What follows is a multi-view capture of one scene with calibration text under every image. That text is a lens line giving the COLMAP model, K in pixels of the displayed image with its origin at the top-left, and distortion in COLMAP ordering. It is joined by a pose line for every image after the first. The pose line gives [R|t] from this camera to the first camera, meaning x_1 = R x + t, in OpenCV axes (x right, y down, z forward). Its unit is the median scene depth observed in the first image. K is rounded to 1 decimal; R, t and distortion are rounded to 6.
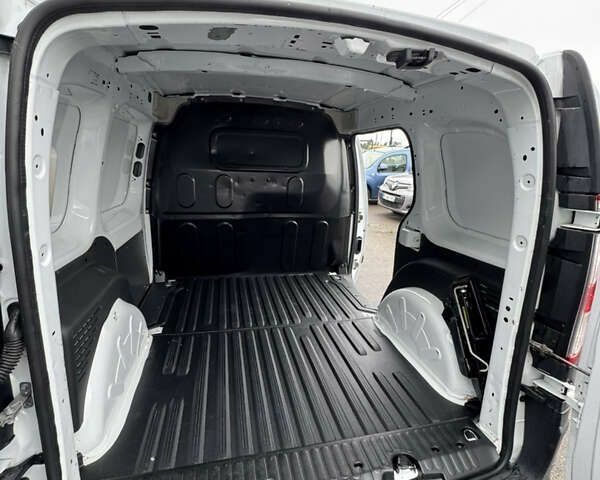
lens RADIAL K [[320.7, 0, 301.0], [0, 320.7, 239.7], [0, 0, 1]] dist [-0.002910, 0.000755]
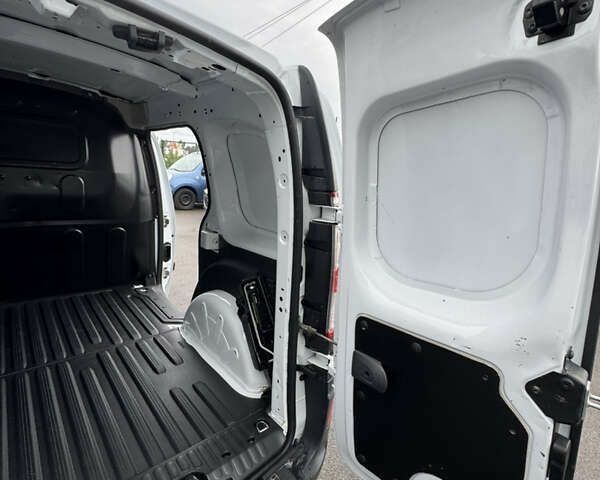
lens RADIAL K [[320.7, 0, 301.0], [0, 320.7, 239.7], [0, 0, 1]] dist [-0.002910, 0.000755]
pose [[0.873883, -0.068544, 0.481280, 0.158913], [0.074635, 0.997190, 0.006501, 0.011369], [-0.480373, 0.030239, 0.876543, 0.013785]]
